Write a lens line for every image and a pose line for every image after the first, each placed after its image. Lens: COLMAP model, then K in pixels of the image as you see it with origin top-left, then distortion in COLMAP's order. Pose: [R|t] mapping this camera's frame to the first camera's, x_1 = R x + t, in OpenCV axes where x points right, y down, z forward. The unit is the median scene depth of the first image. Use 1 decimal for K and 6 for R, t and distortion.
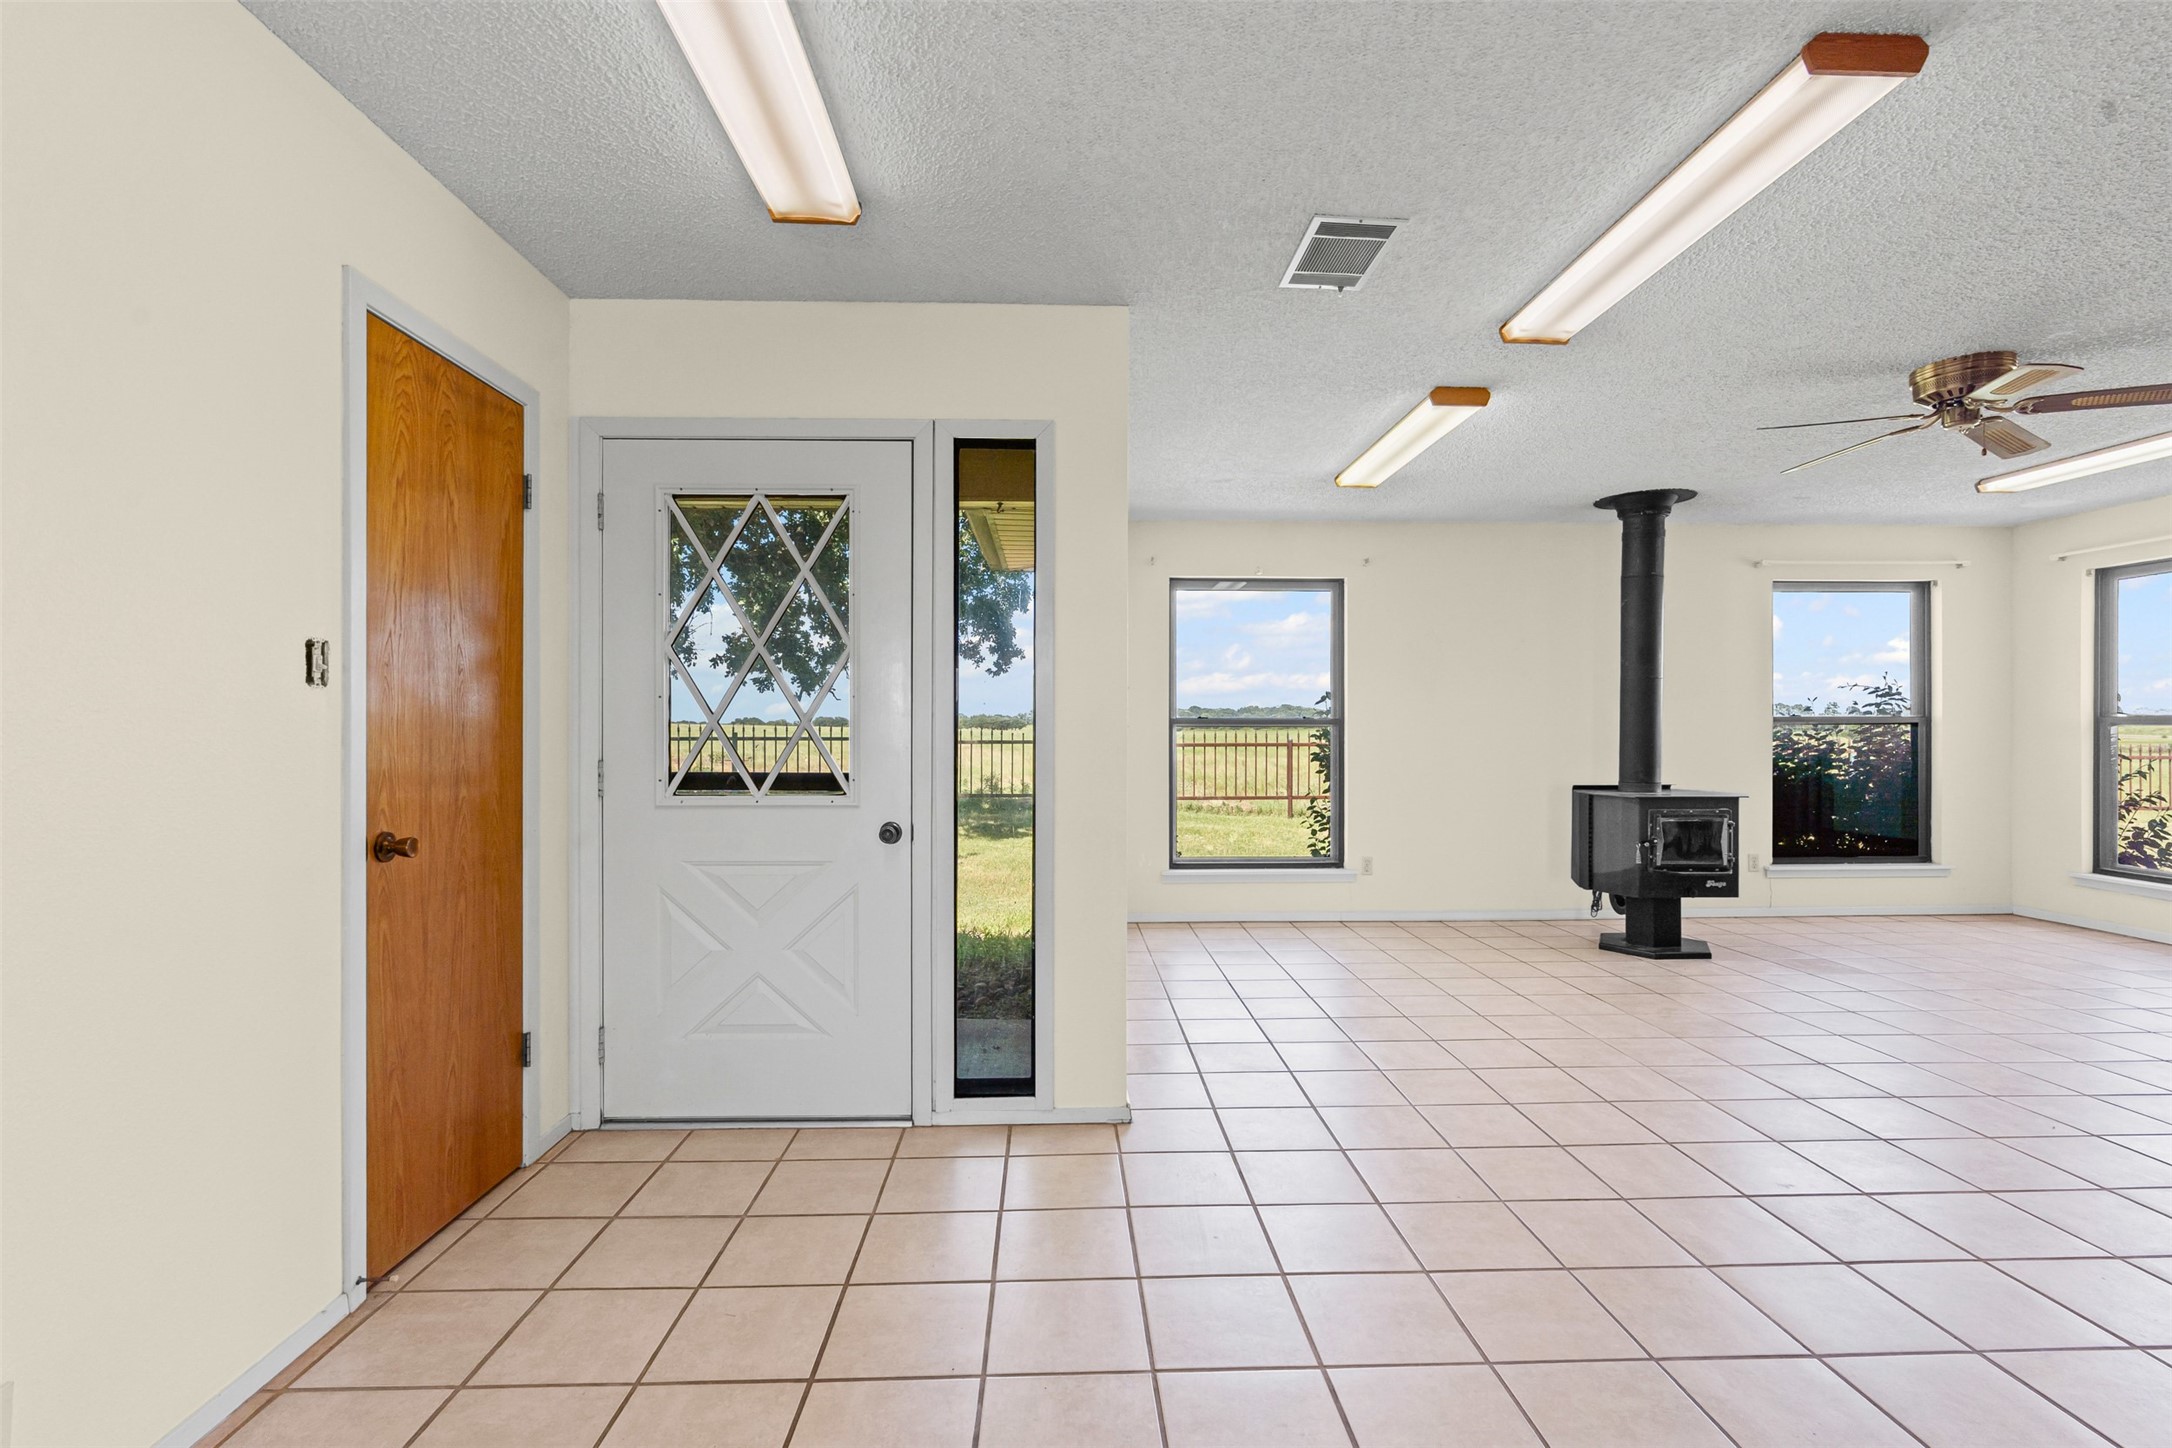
lens RADIAL K [[996.8, 0, 1080.6], [0, 996.8, 733.9], [0, 0, 1]] dist [-0.009873, 0.000027]
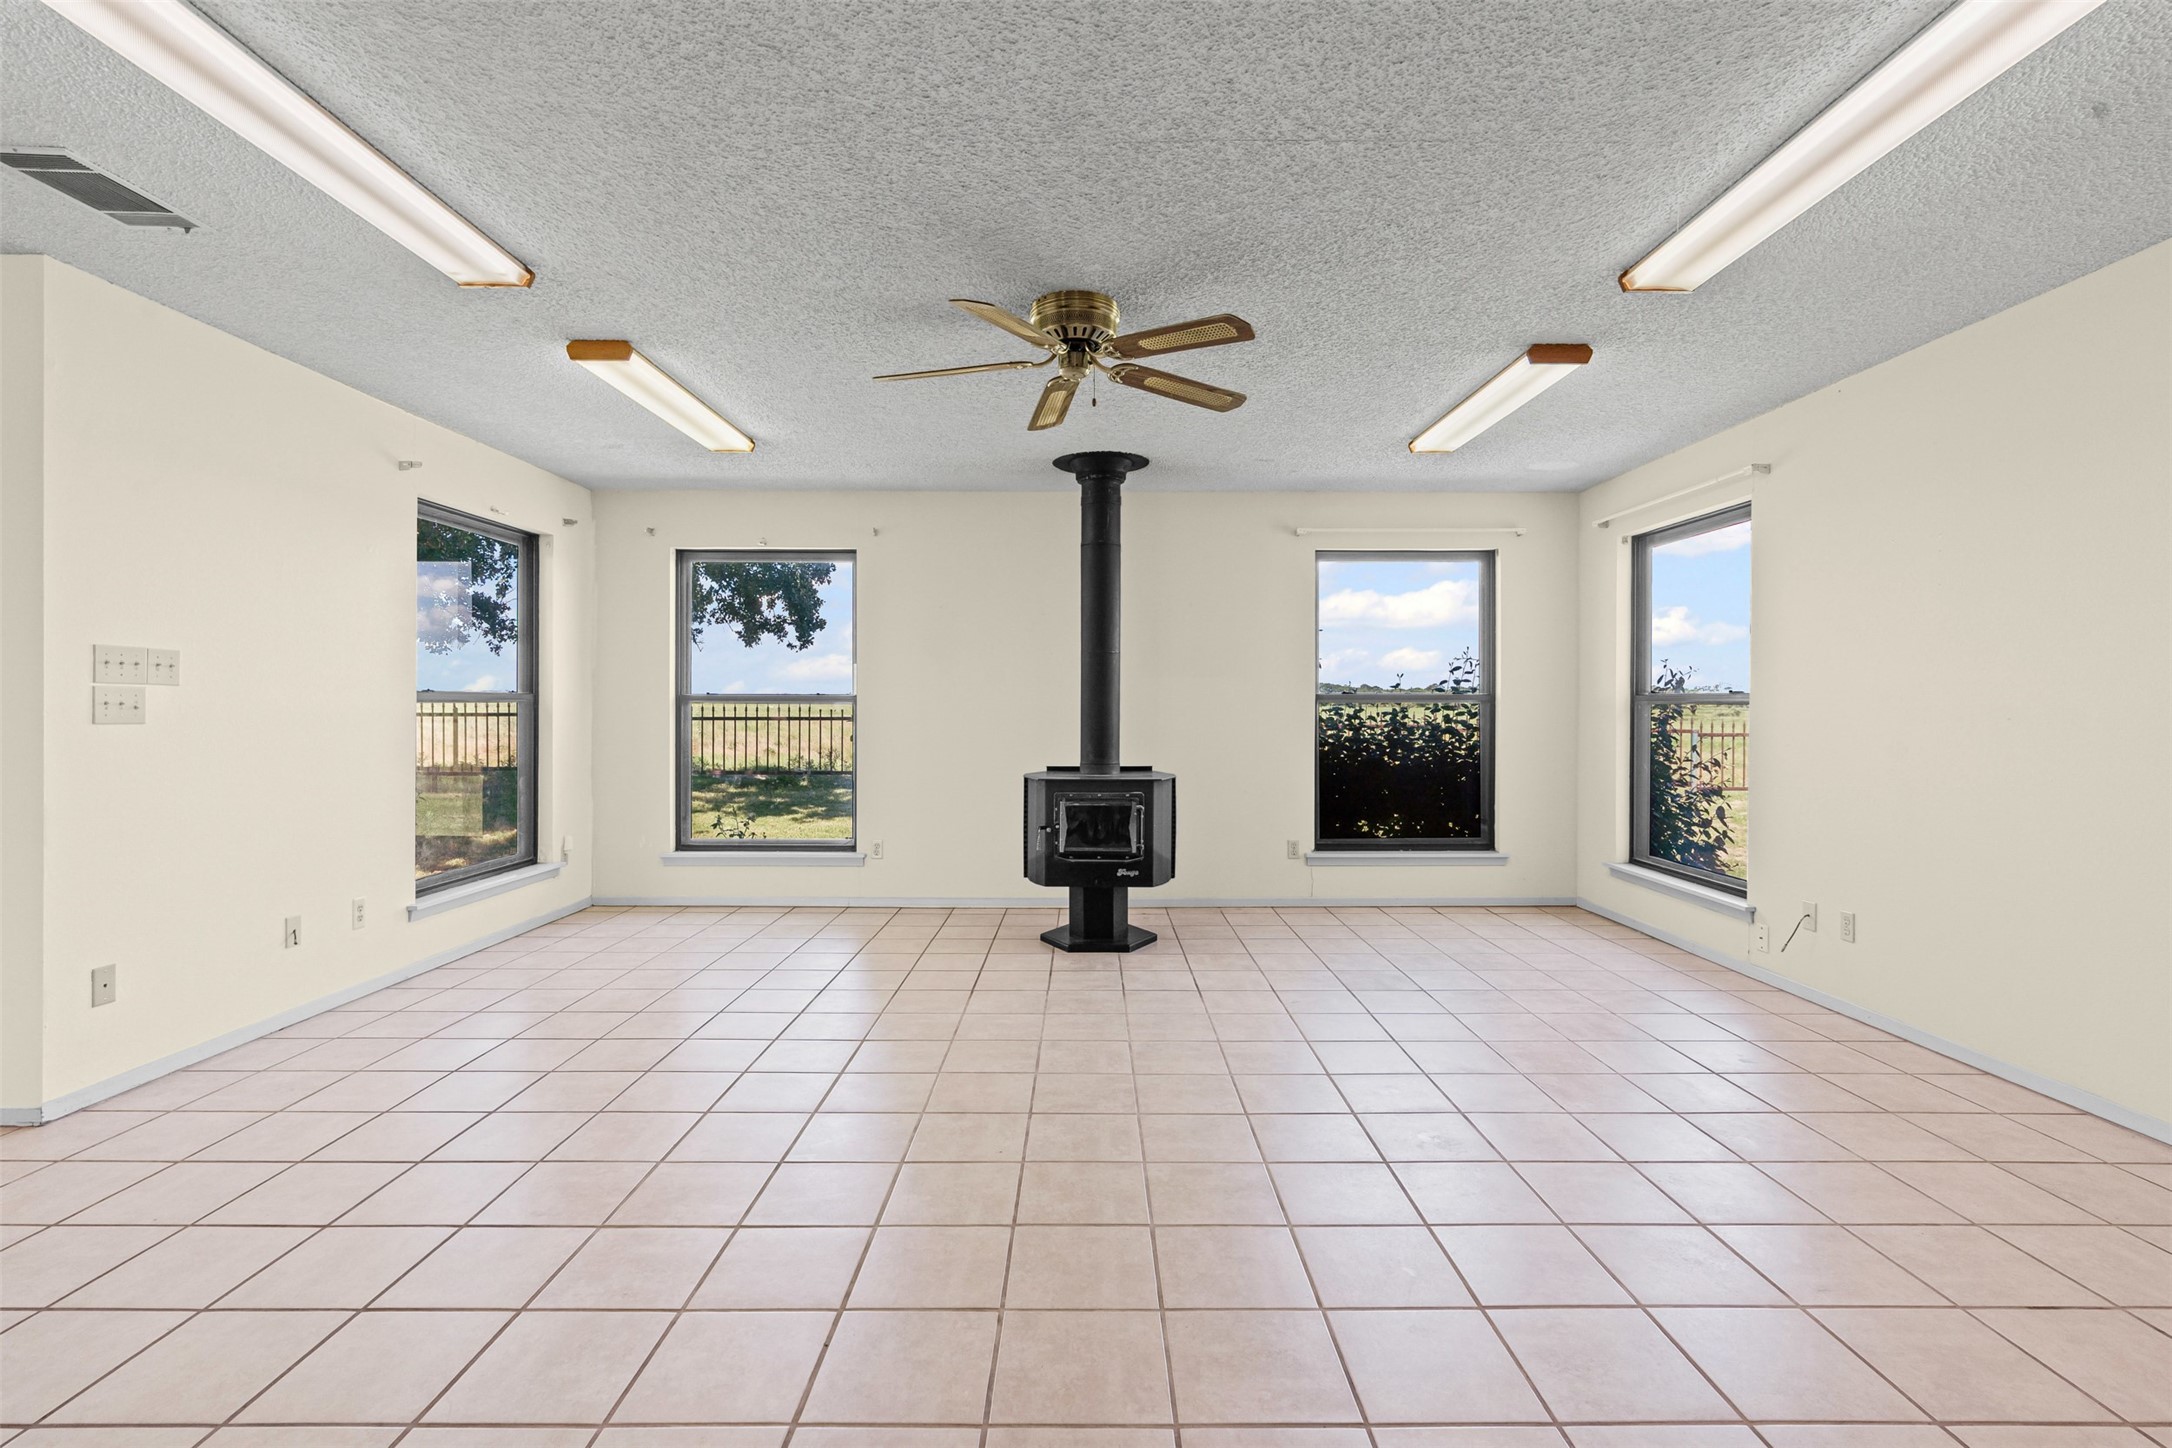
lens RADIAL K [[996.8, 0, 1092.6], [0, 996.8, 723.4], [0, 0, 1]] dist [-0.009873, 0.000027]
pose [[0.999616, 0.003507, -0.027478, 0.579558], [-0.003112, 0.999891, 0.014406, -0.002919], [0.027526, -0.014315, 0.999519, 0.055244]]
